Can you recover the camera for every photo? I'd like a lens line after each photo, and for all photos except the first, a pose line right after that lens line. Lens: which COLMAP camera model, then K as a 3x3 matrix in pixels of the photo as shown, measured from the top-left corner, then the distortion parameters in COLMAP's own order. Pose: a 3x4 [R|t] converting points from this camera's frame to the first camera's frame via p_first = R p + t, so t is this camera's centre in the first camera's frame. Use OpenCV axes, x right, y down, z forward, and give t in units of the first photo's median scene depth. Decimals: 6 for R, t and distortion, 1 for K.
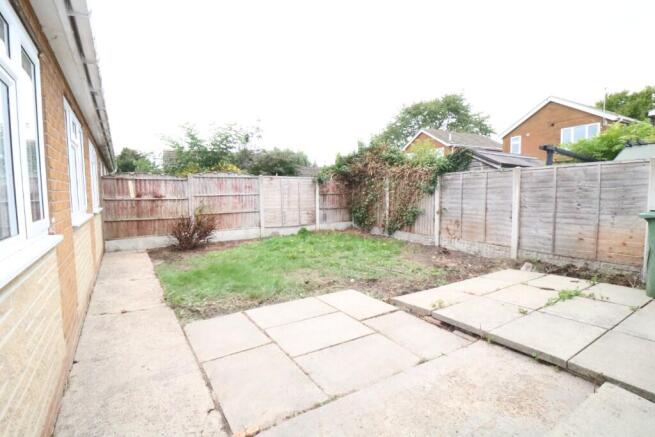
lens RADIAL K [[313.1, 0, 327.5], [0, 313.1, 218.5], [0, 0, 1]] dist [-0.000350, -0.000273]
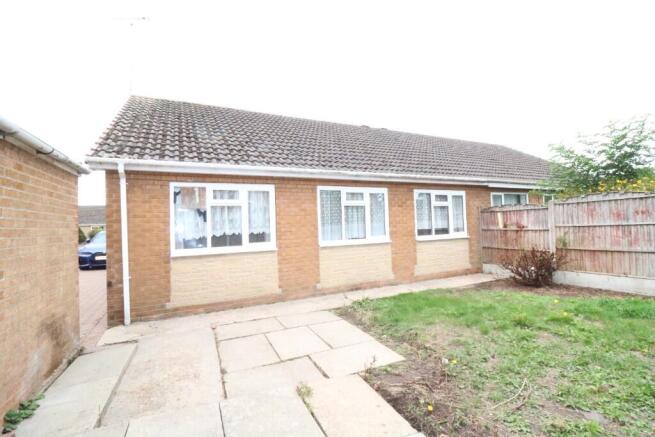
lens RADIAL K [[298.0, 0, 327.5], [0, 298.0, 218.5], [0, 0, 1]] dist [-0.000440, -0.000141]
pose [[-0.152952, -0.011837, -0.988163, 0.494586], [-0.044331, 0.999004, -0.005105, -0.064823], [0.987239, 0.043025, -0.153324, 0.533301]]
